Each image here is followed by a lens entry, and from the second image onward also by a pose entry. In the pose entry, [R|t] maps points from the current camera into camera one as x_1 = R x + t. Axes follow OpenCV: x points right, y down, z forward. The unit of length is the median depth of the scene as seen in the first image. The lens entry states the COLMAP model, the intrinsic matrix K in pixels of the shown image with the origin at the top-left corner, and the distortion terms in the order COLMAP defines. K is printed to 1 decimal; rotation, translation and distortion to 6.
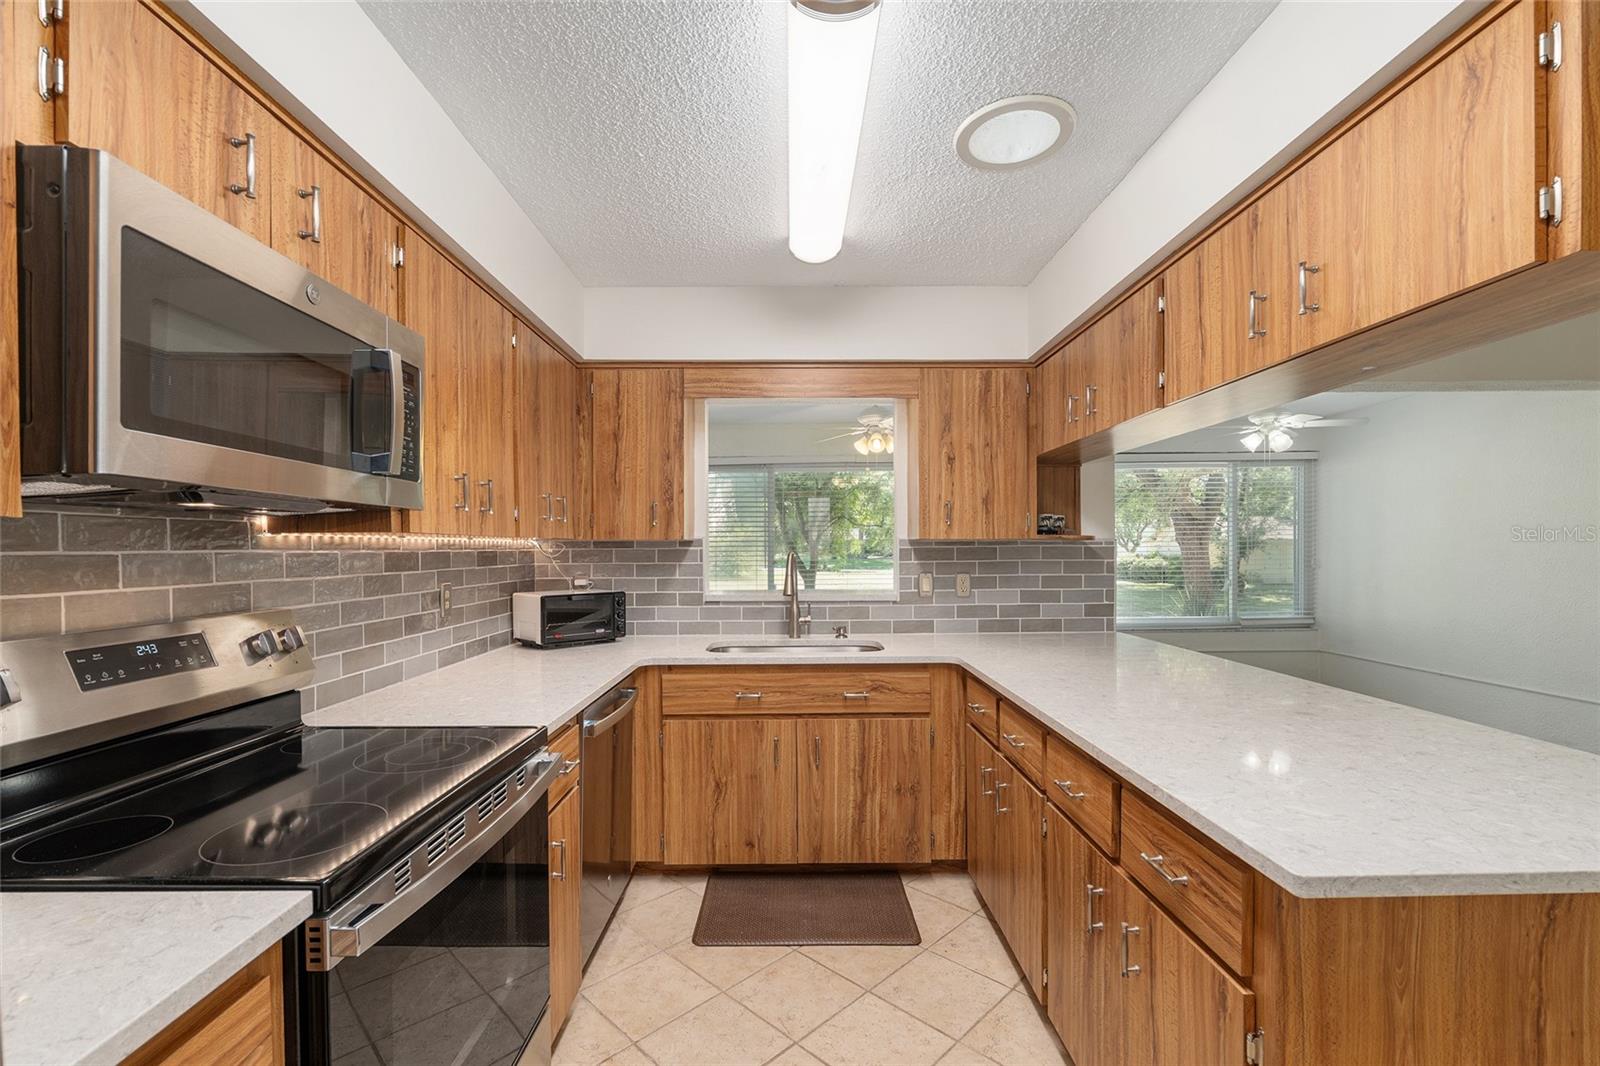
lens RADIAL K [[697.5, 0, 793.3], [0, 697.5, 557.1], [0, 0, 1]] dist [-0.007015, 0.000419]
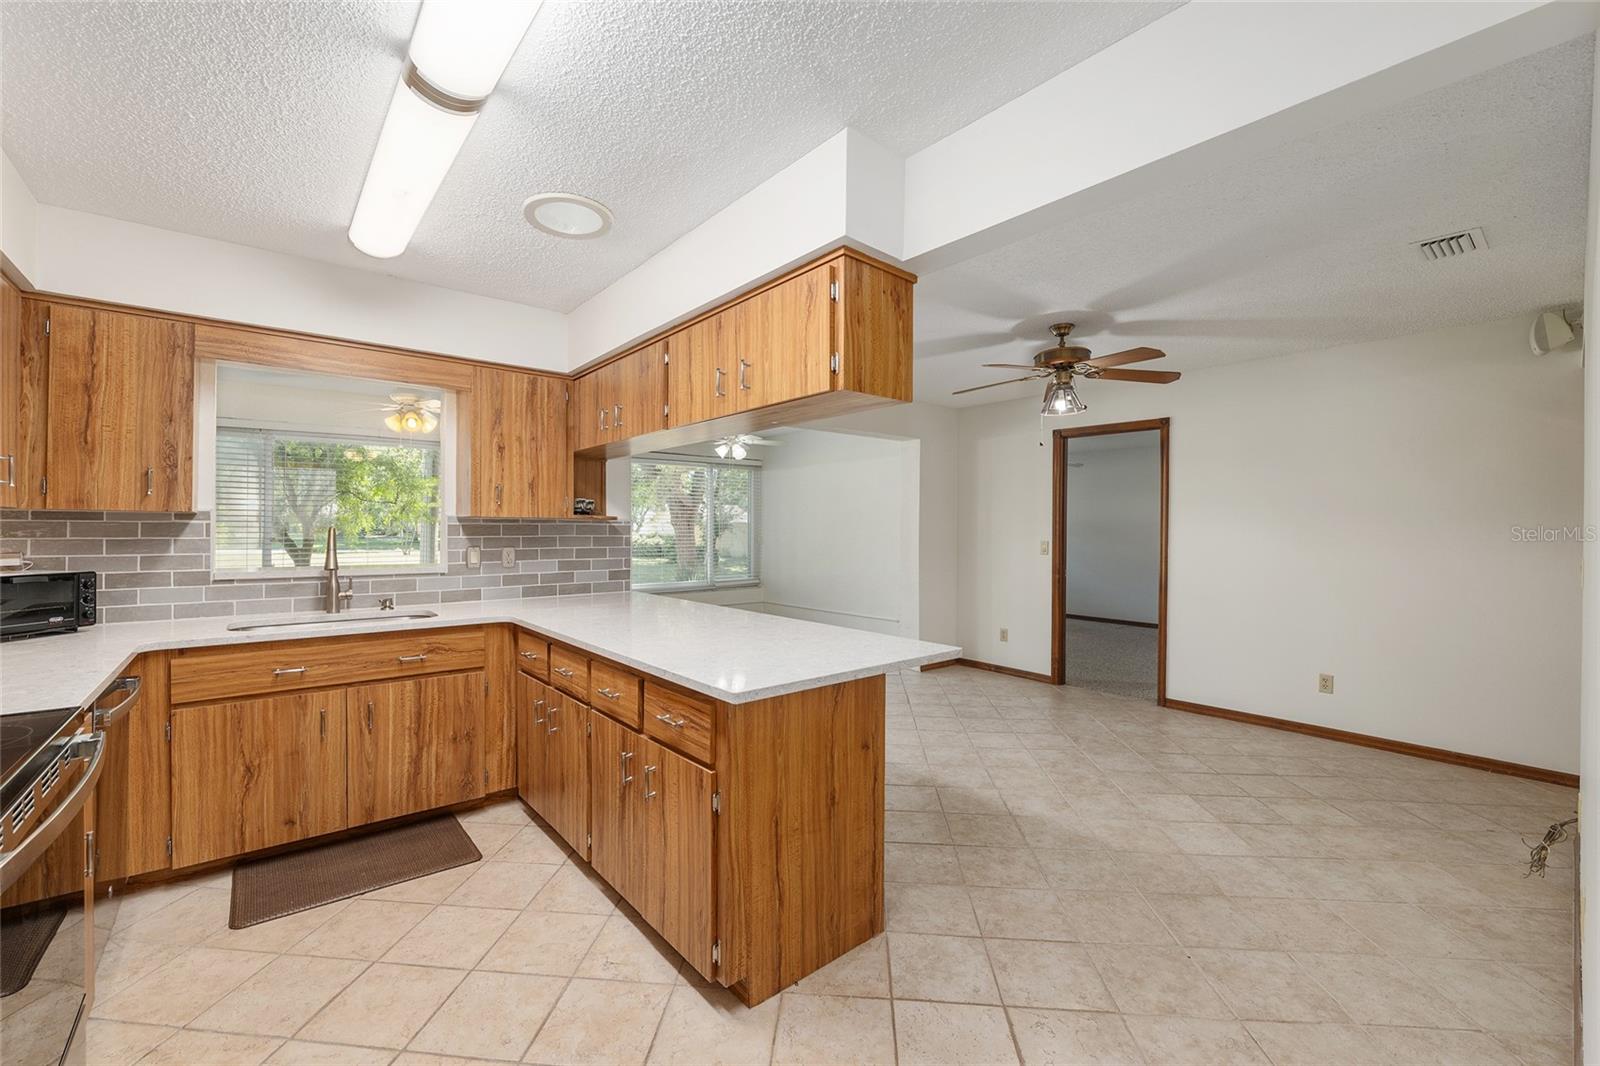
lens RADIAL K [[660.4, 0, 791.9], [0, 660.4, 534.2], [0, 0, 1]] dist [-0.008692, 0.000062]
pose [[0.774457, 0.004042, 0.632613, -0.101067], [-0.001461, 0.999988, -0.004600, 0.007764], [-0.632625, 0.002638, 0.774454, -0.170002]]
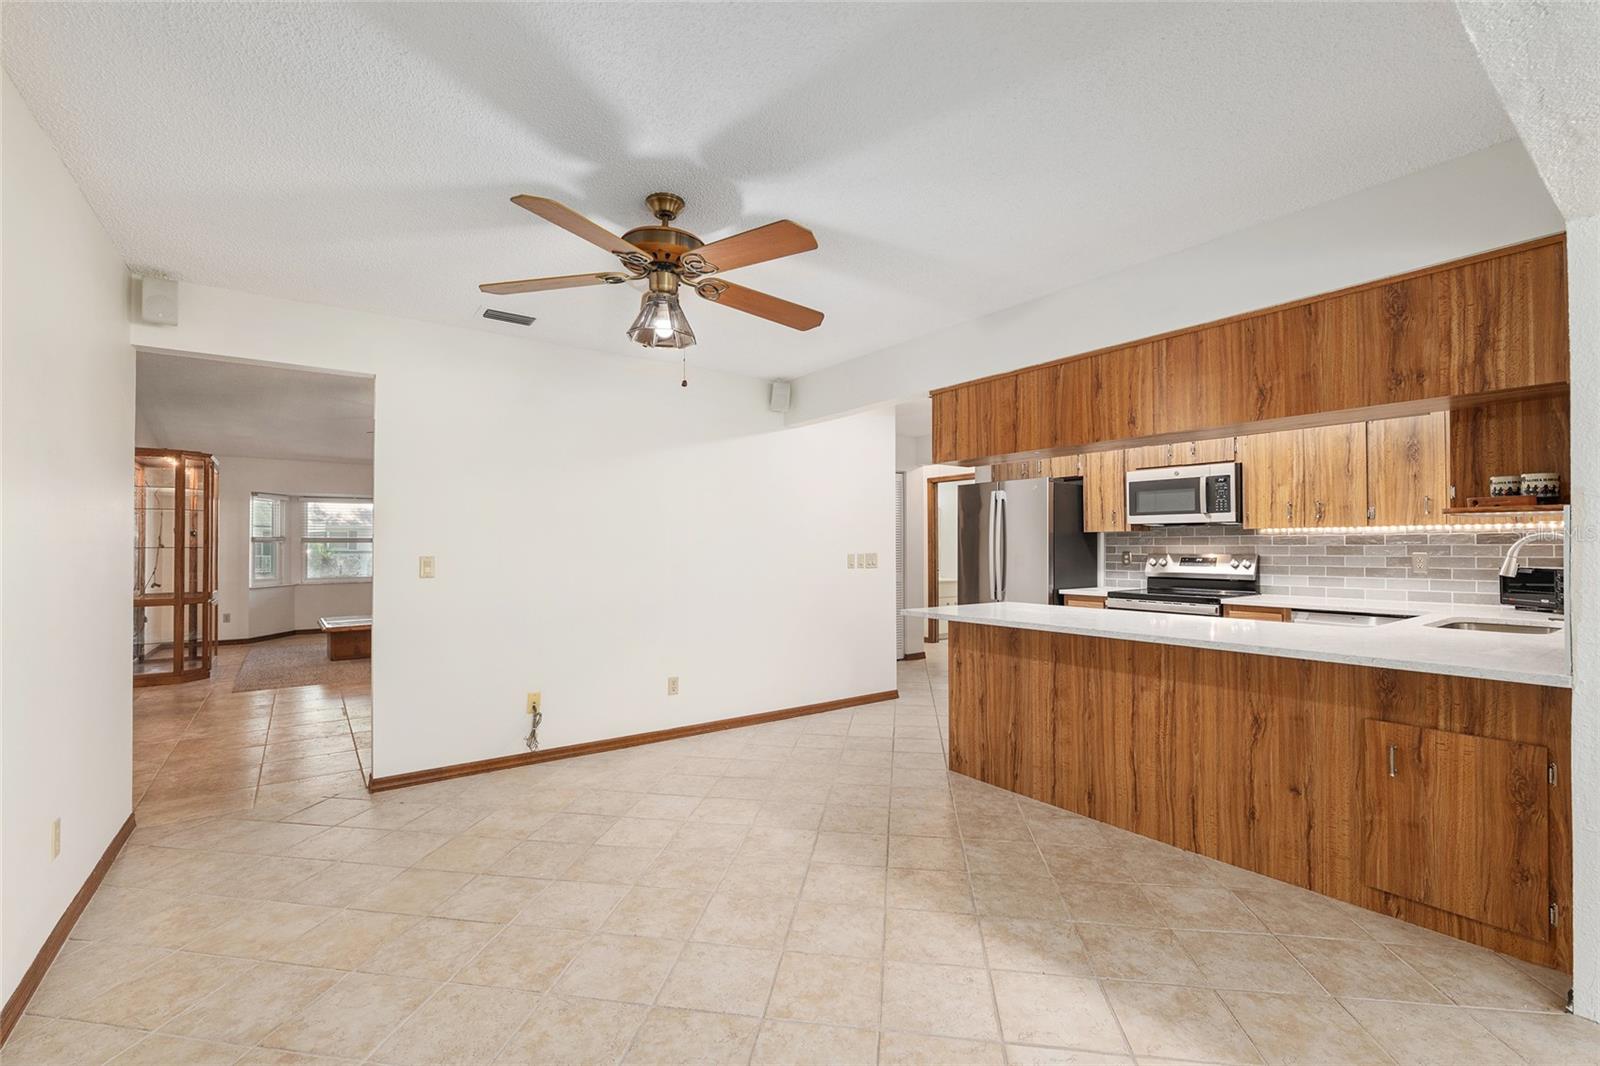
lens RADIAL K [[697.5, 0, 811.2], [0, 697.5, 533.5], [0, 0, 1]] dist [-0.007015, 0.000419]
pose [[-0.806482, -0.003297, -0.591249, 1.554261], [-0.001754, 0.999993, -0.003184, -0.002682], [0.591256, -0.001531, -0.806483, 1.346485]]
